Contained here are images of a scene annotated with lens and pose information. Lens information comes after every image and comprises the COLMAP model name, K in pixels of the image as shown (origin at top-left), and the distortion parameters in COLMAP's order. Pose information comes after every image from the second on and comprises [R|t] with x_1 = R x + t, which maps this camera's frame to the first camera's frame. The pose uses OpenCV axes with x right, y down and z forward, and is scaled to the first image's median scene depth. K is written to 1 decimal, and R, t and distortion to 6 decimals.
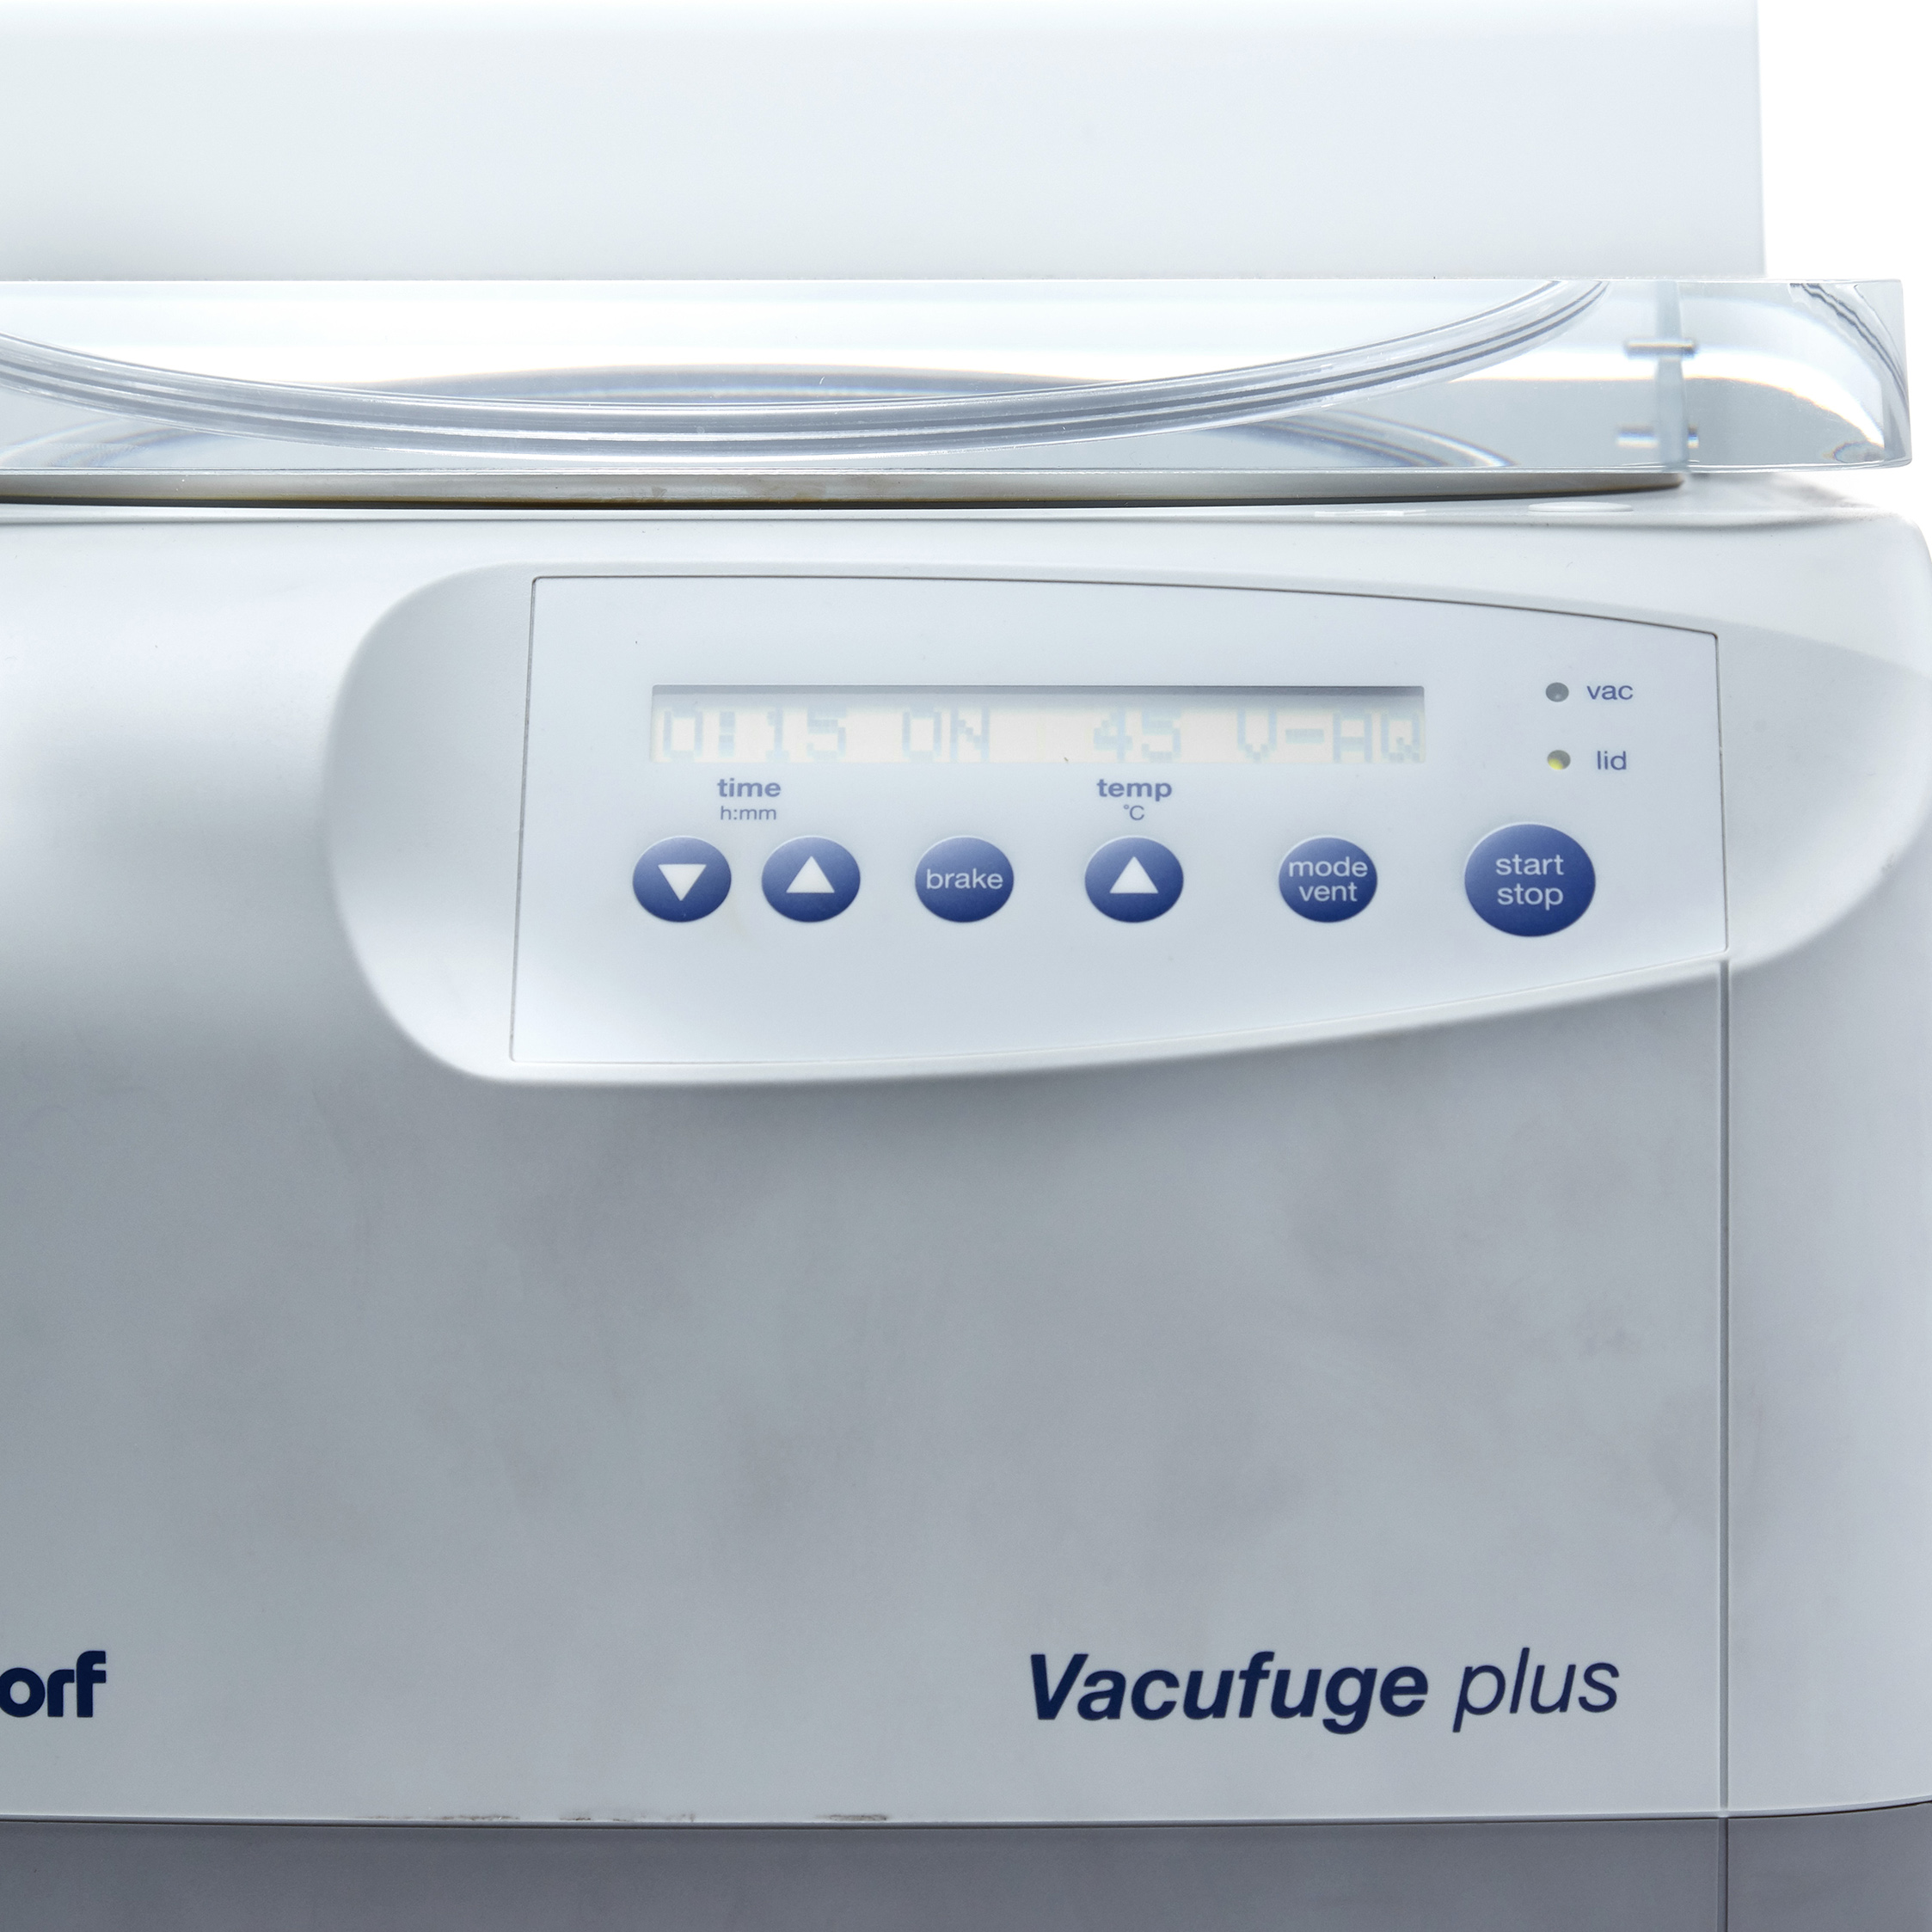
lens RADIAL K [[9005.8, 0, 972.1], [0, 9005.8, 963.6], [0, 0, 1]] dist [0.061303, 0.000000]
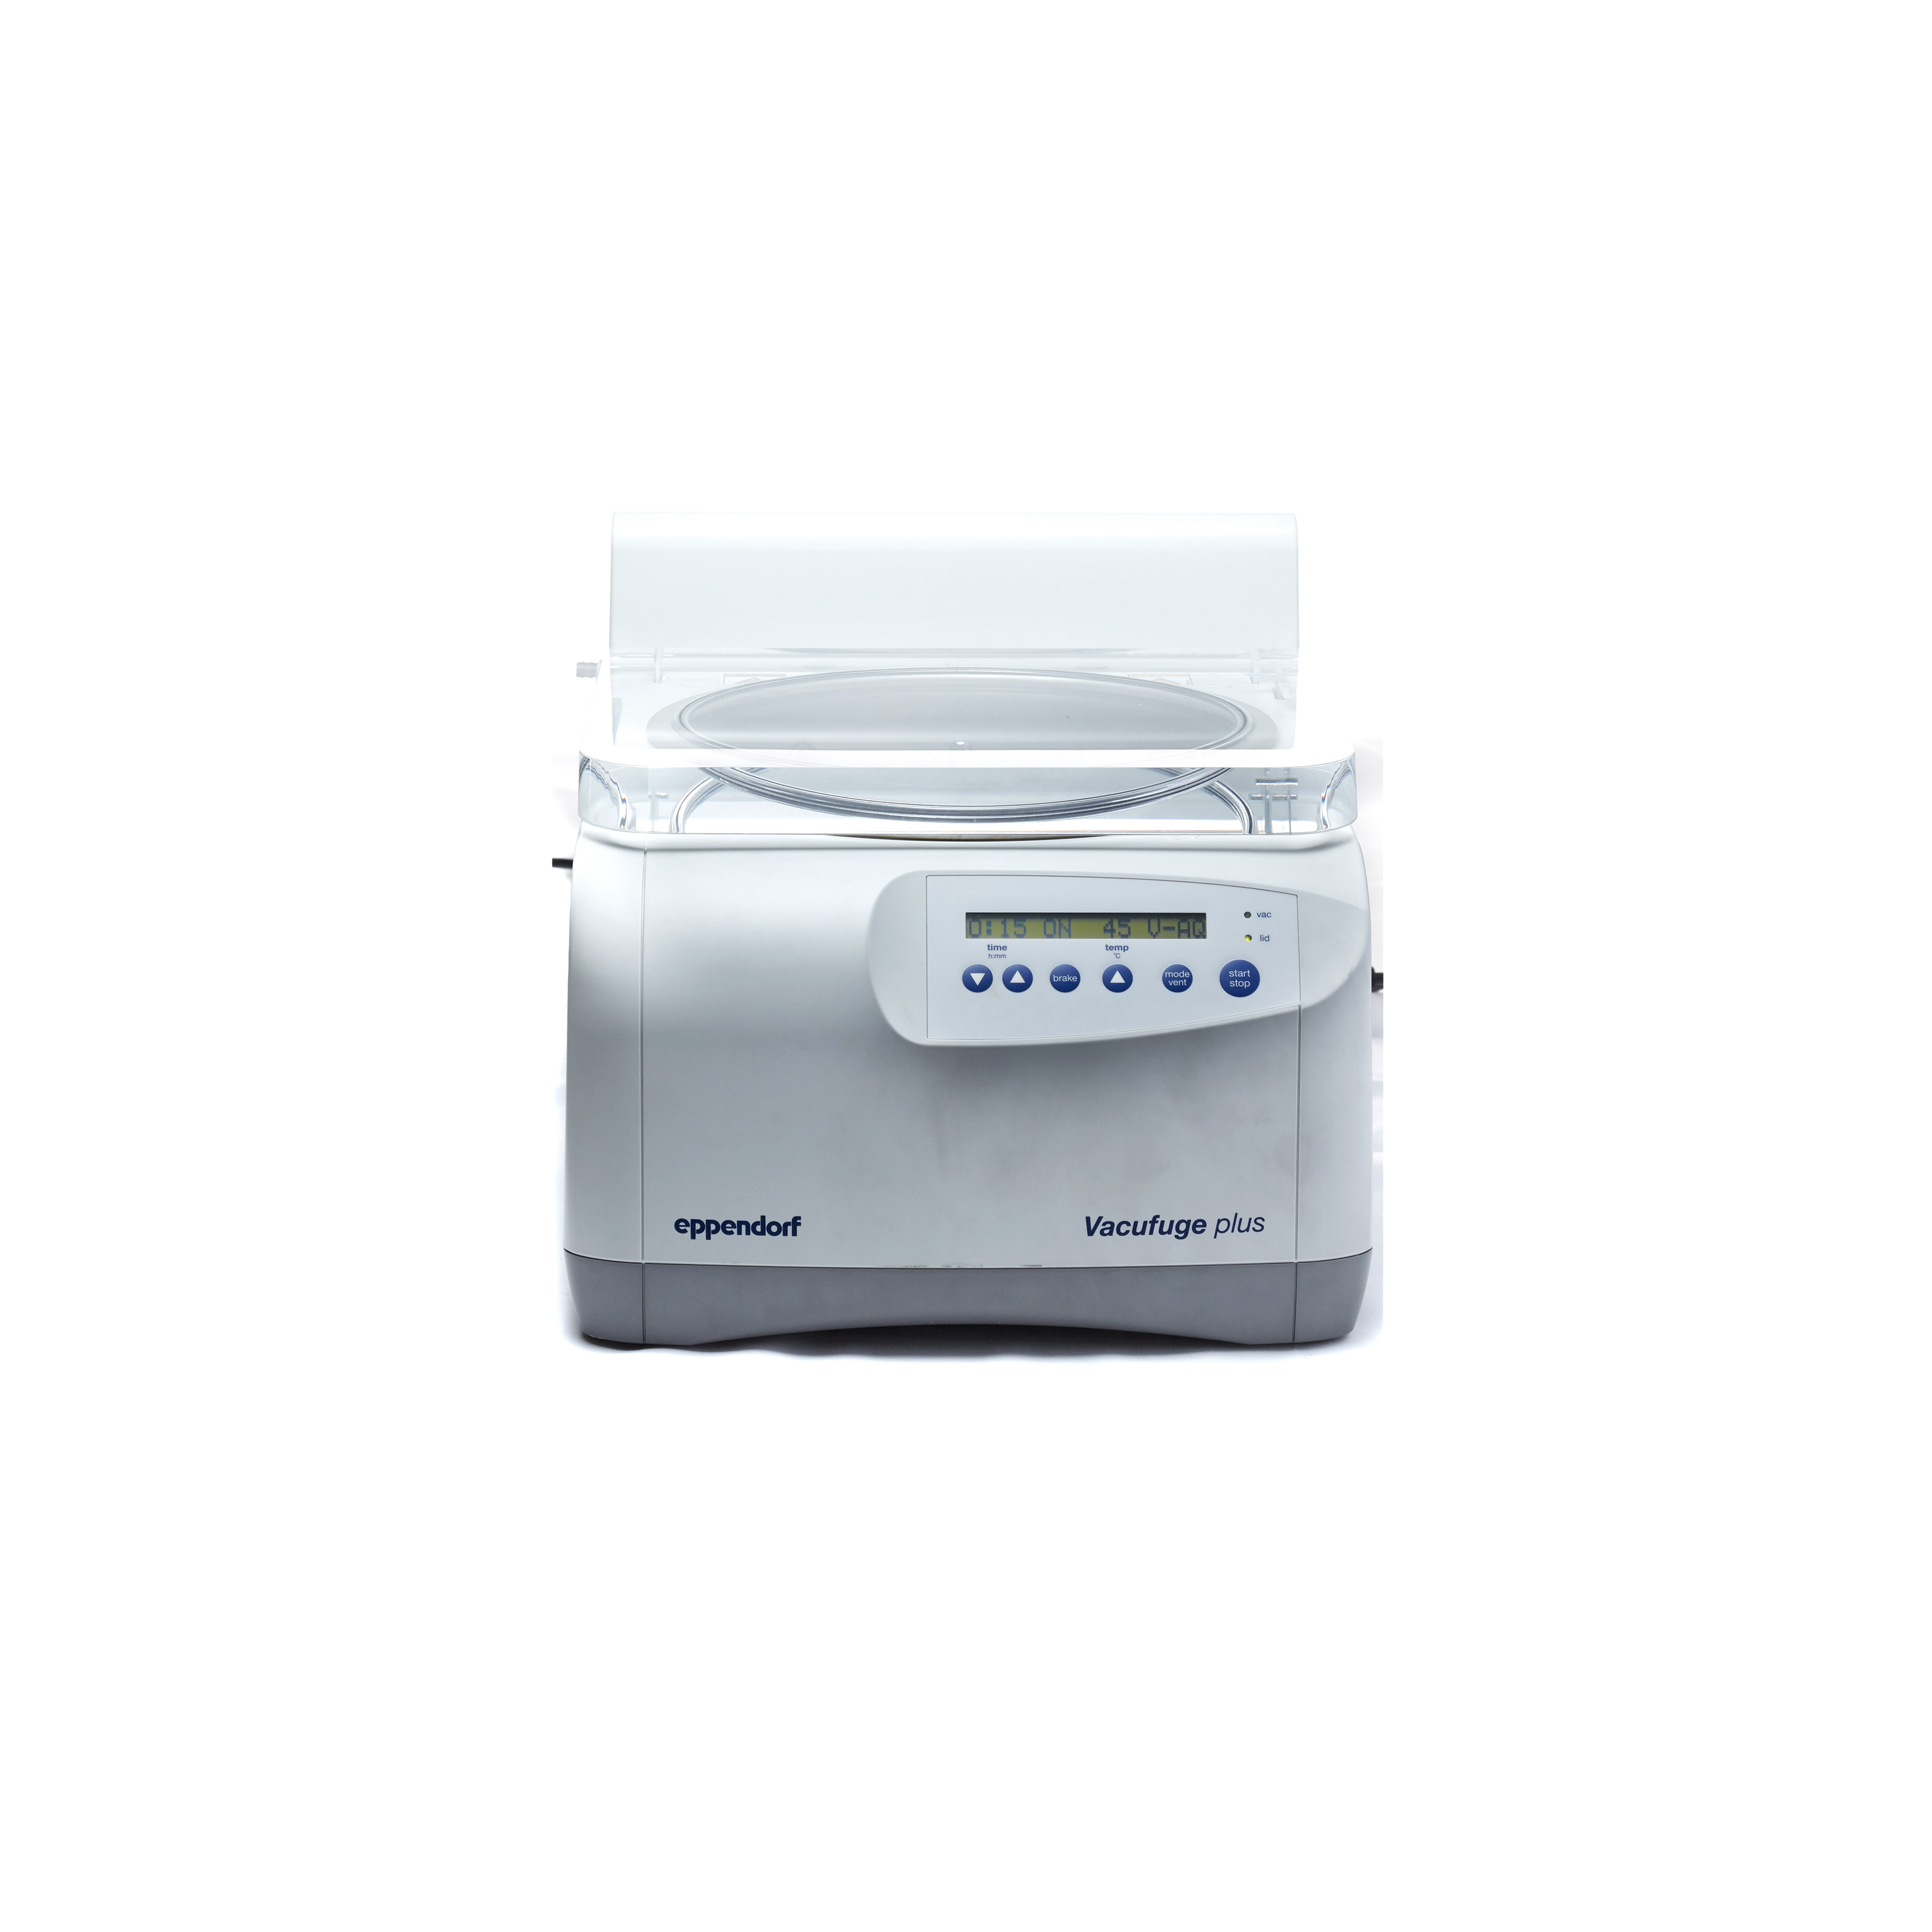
lens RADIAL K [[9005.8, 0, 963.7], [0, 9005.8, 966.3], [0, 0, 1]] dist [0.061303, 0.000000]
pose [[0.997538, -0.006246, 0.069845, -0.264216], [-0.006163, 0.984363, 0.176044, -0.585295], [-0.069852, -0.176041, 0.981901, -2.179257]]
